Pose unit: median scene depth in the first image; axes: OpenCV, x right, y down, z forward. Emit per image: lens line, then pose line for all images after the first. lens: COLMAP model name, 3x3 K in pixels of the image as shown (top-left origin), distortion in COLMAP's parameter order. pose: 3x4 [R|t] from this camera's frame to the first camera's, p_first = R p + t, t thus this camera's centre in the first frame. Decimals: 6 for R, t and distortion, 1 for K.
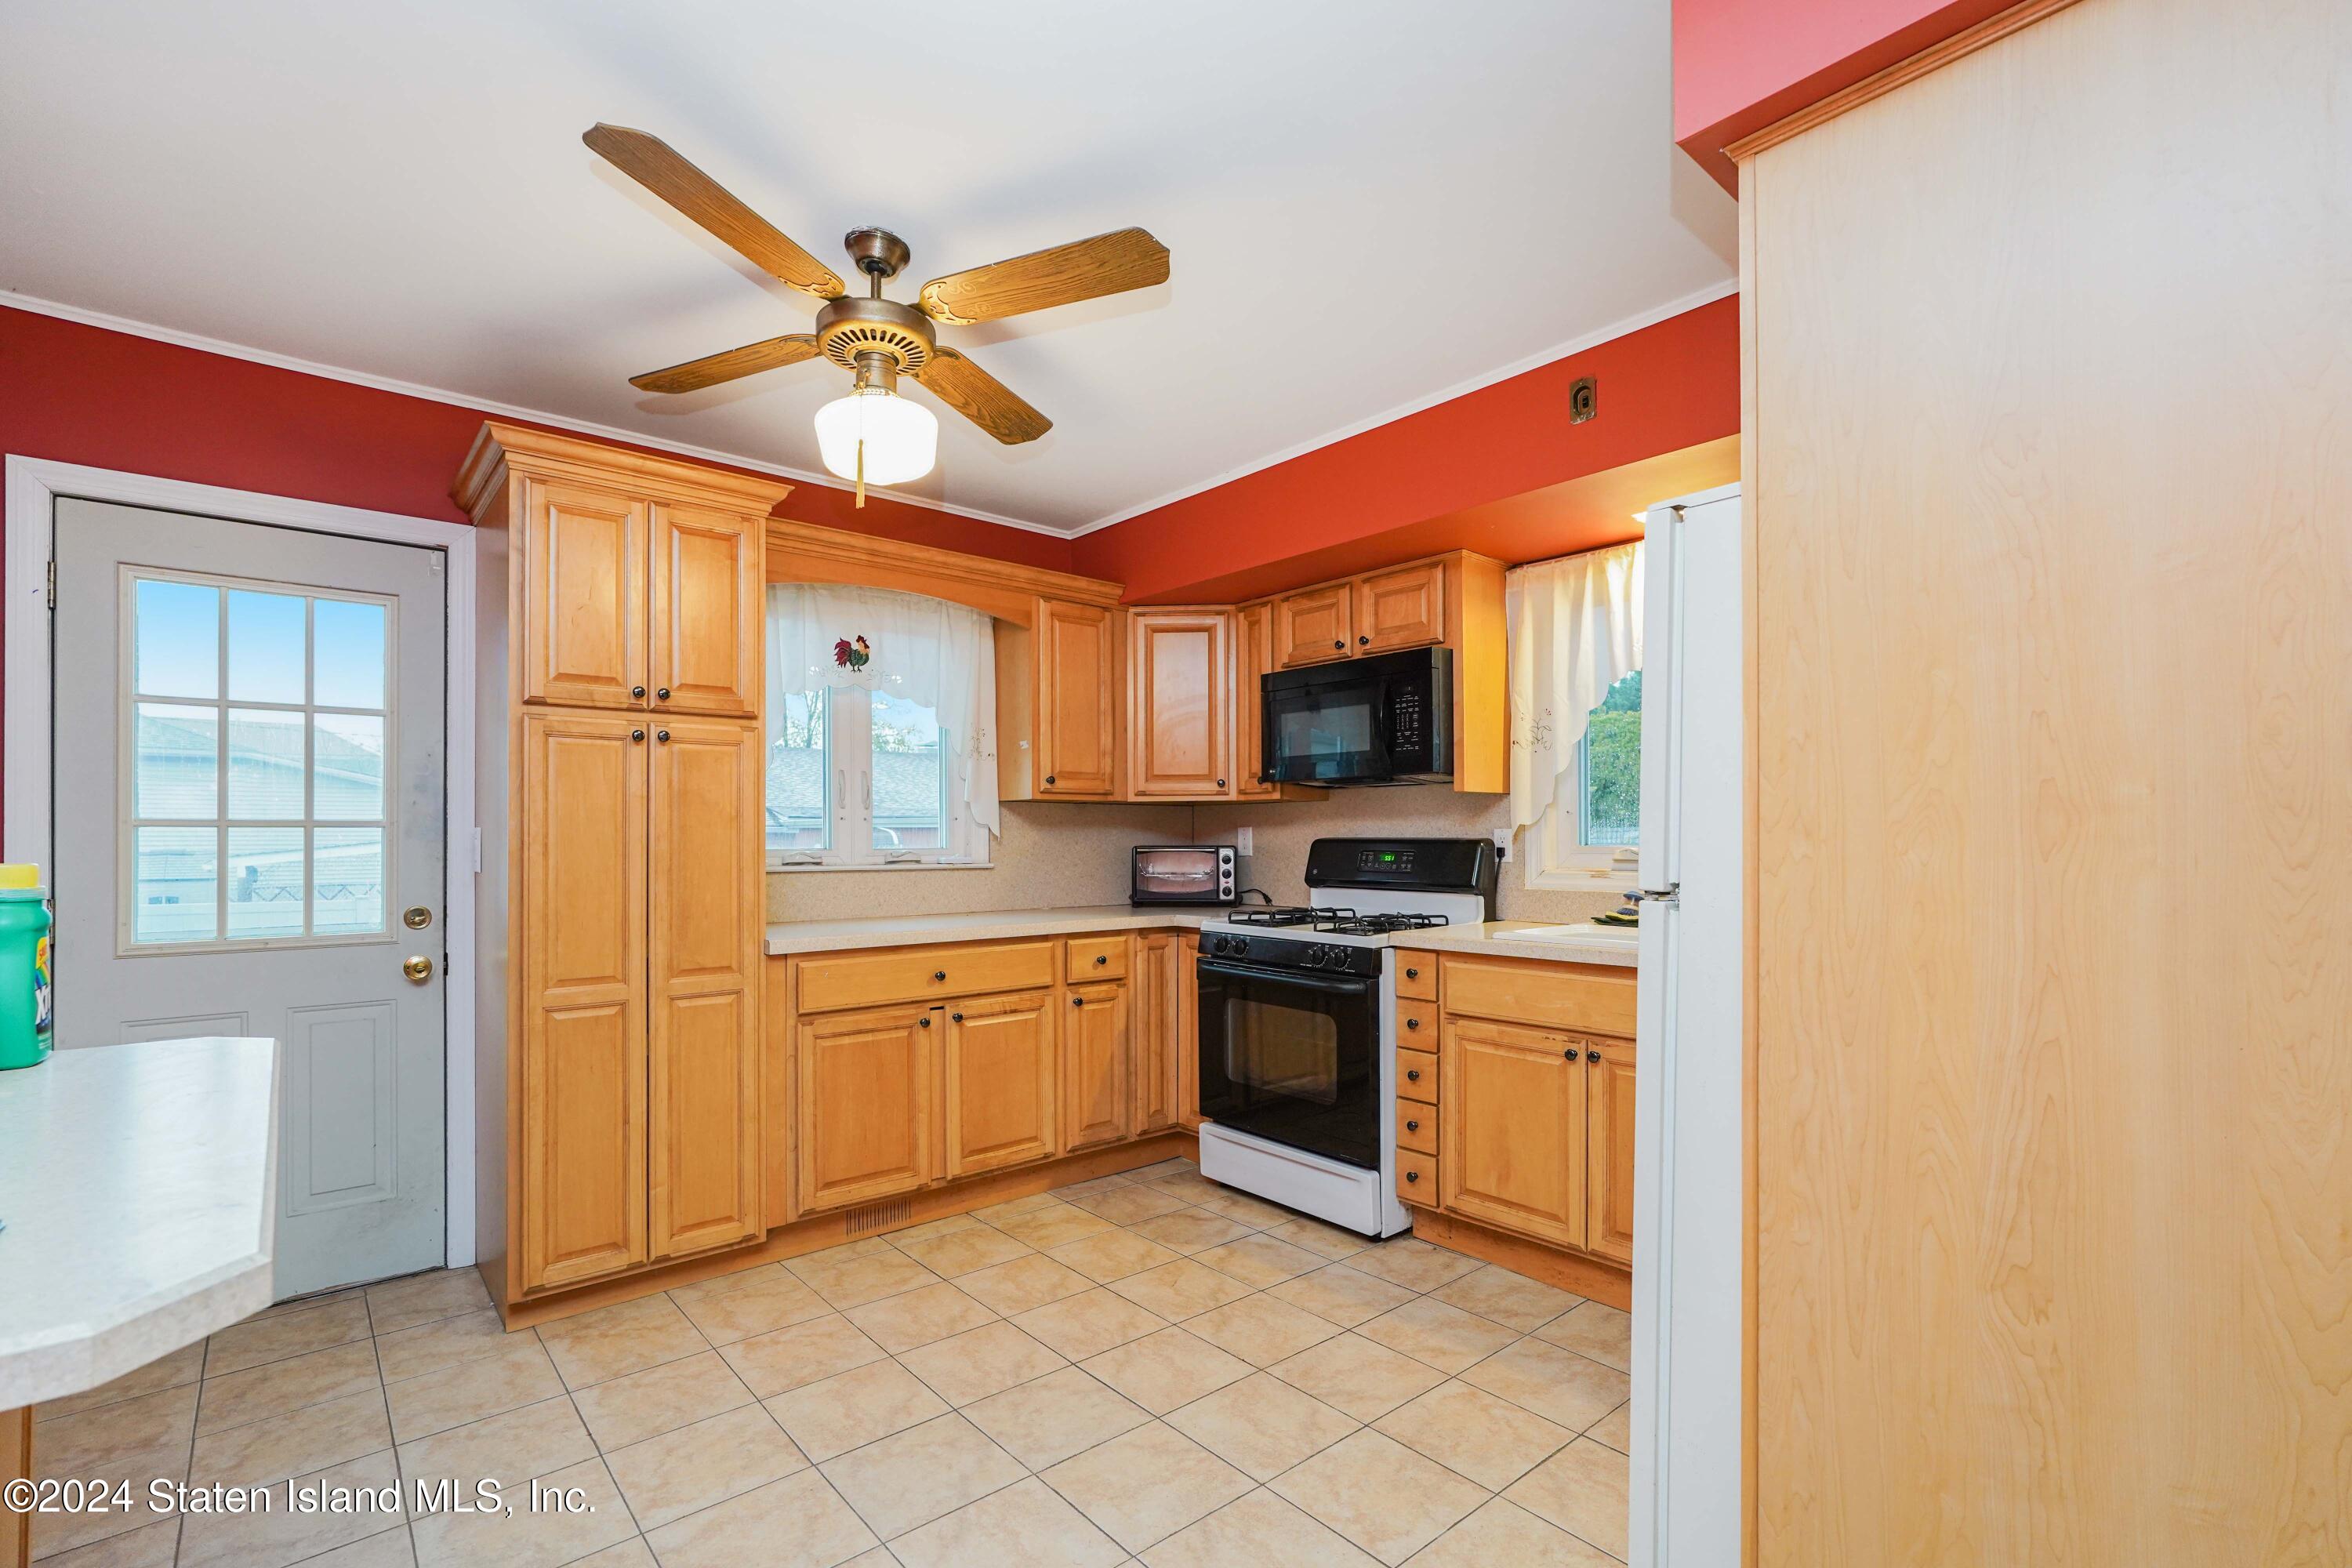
lens RADIAL K [[1066.9, 0, 1176.4], [0, 1066.9, 841.9], [0, 0, 1]] dist [-0.000994, 0.000042]
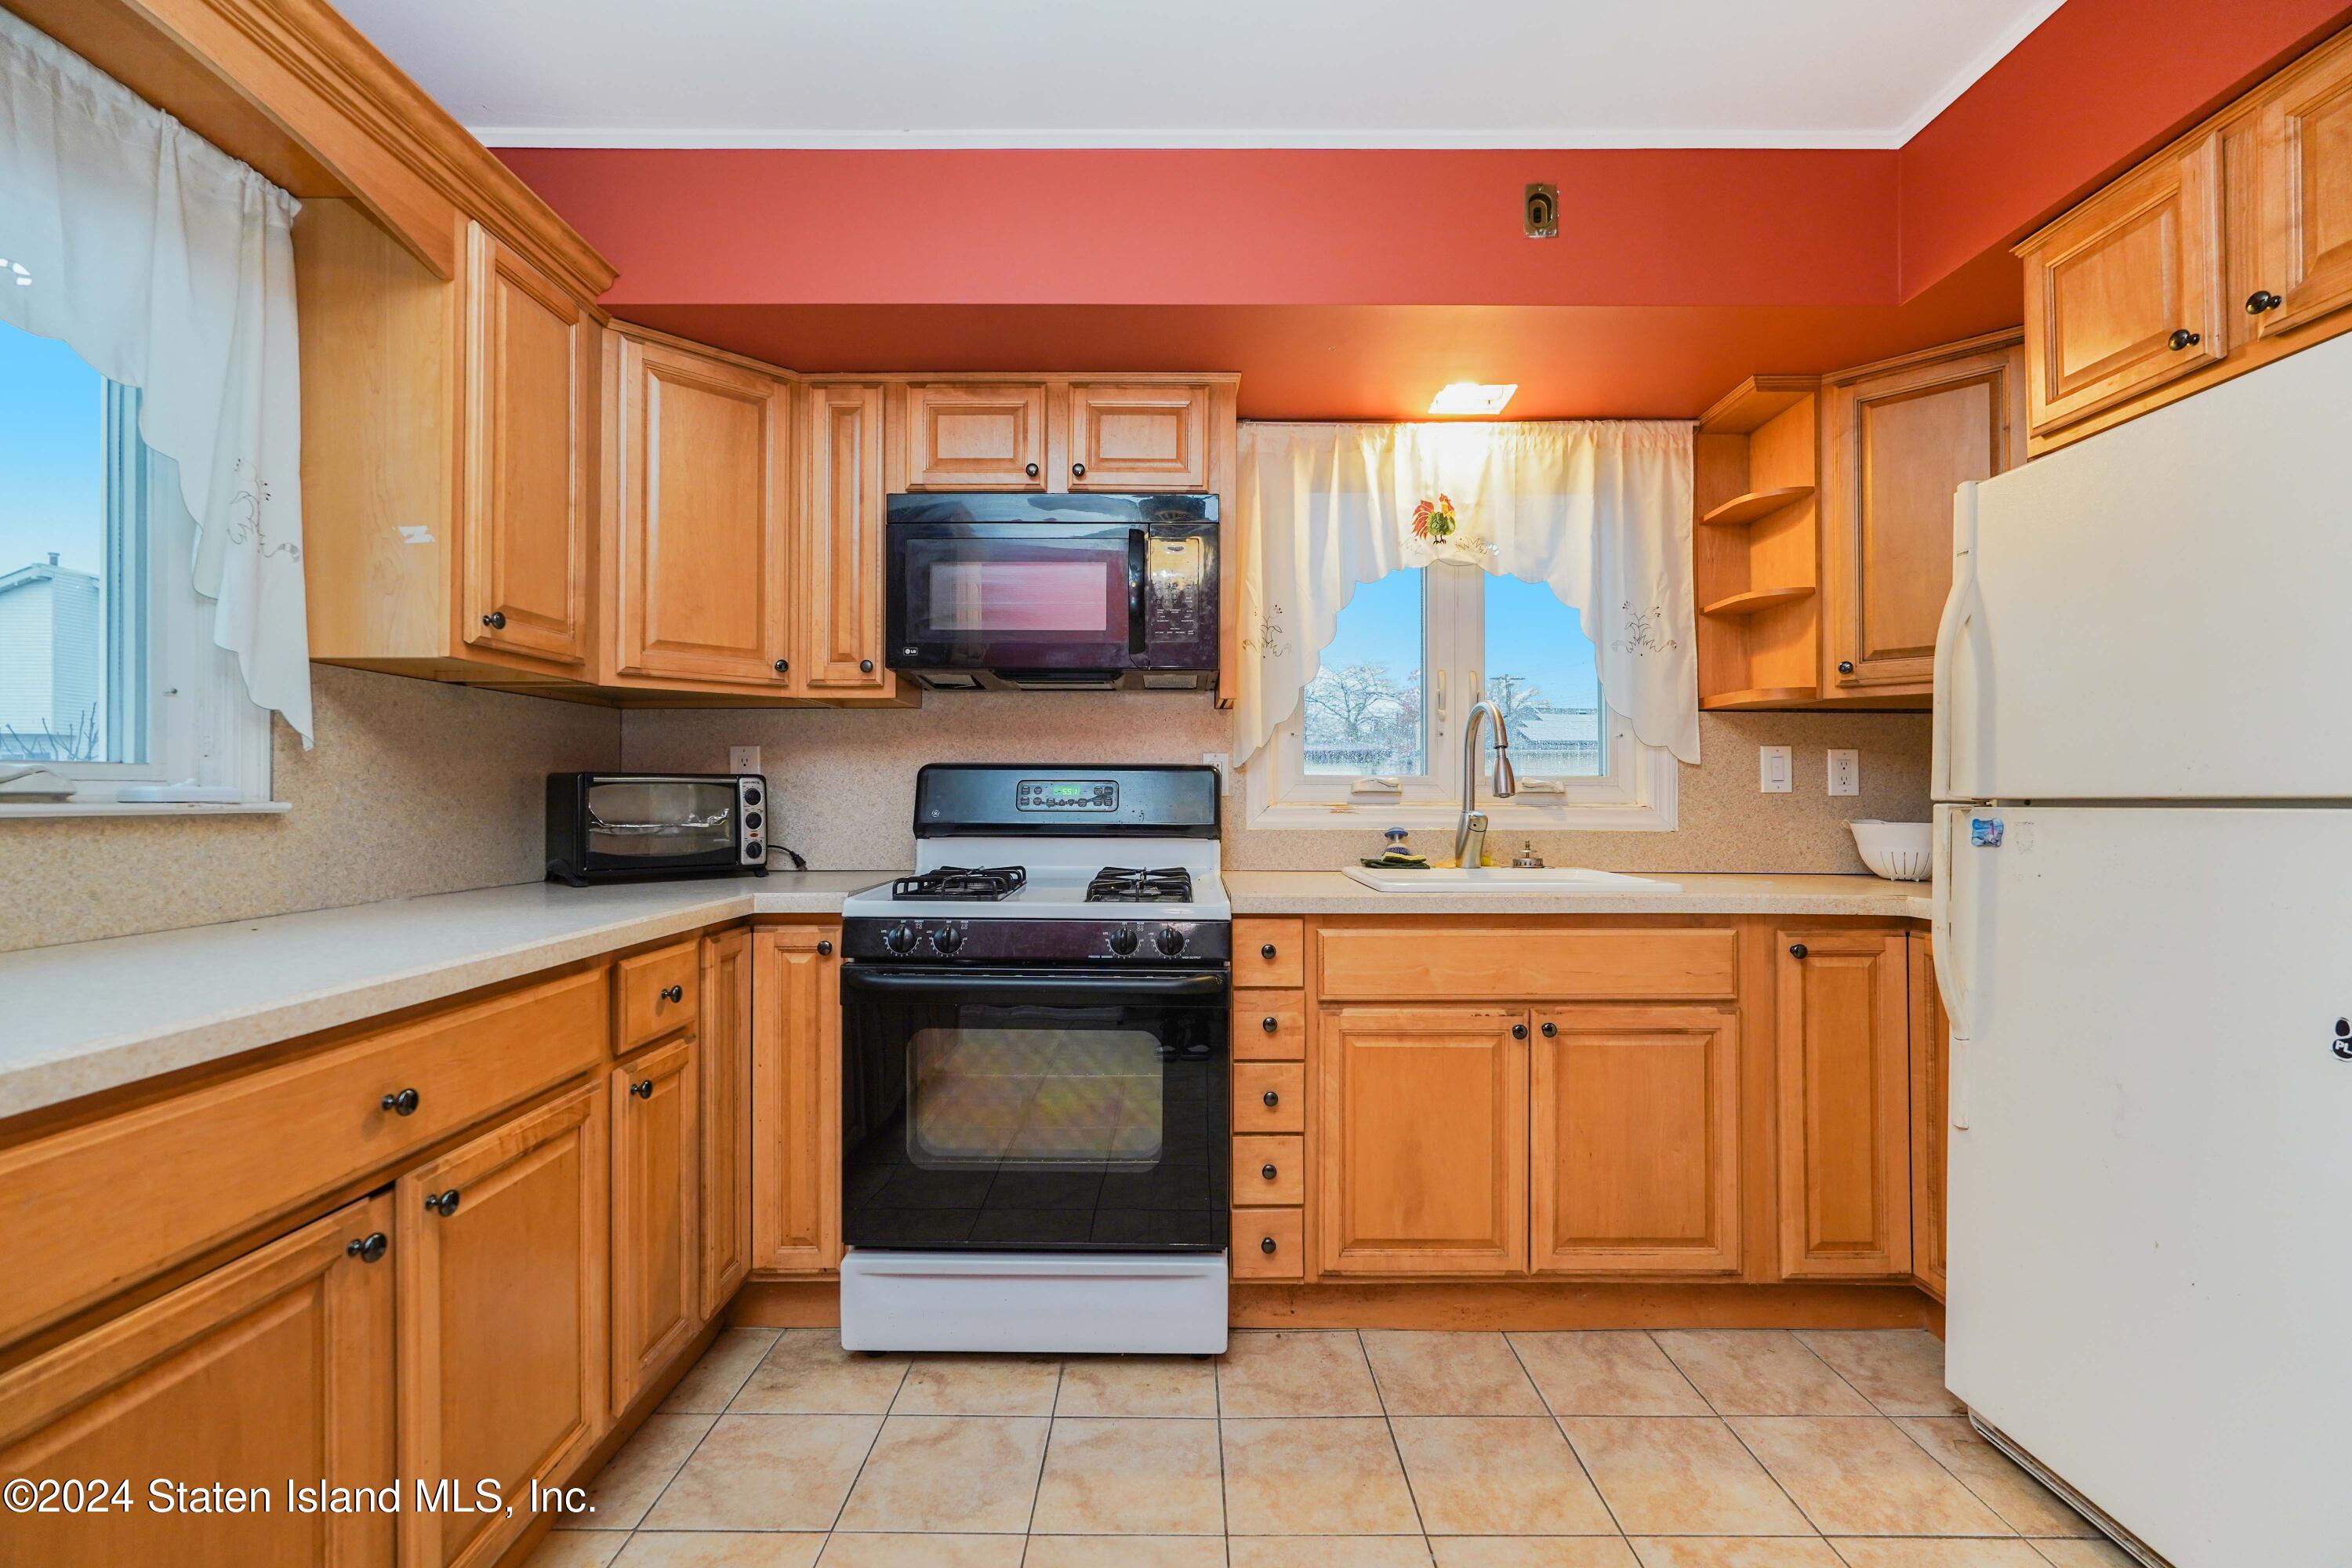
lens RADIAL K [[1051.4, 0, 1195.7], [0, 1051.4, 789.2], [0, 0, 1]] dist [-0.019182, 0.014278]
pose [[0.653188, 0.007855, 0.757155, -0.300063], [-0.000958, 0.999954, -0.009547, 0.022417], [-0.757195, 0.005510, 0.653166, 0.540356]]
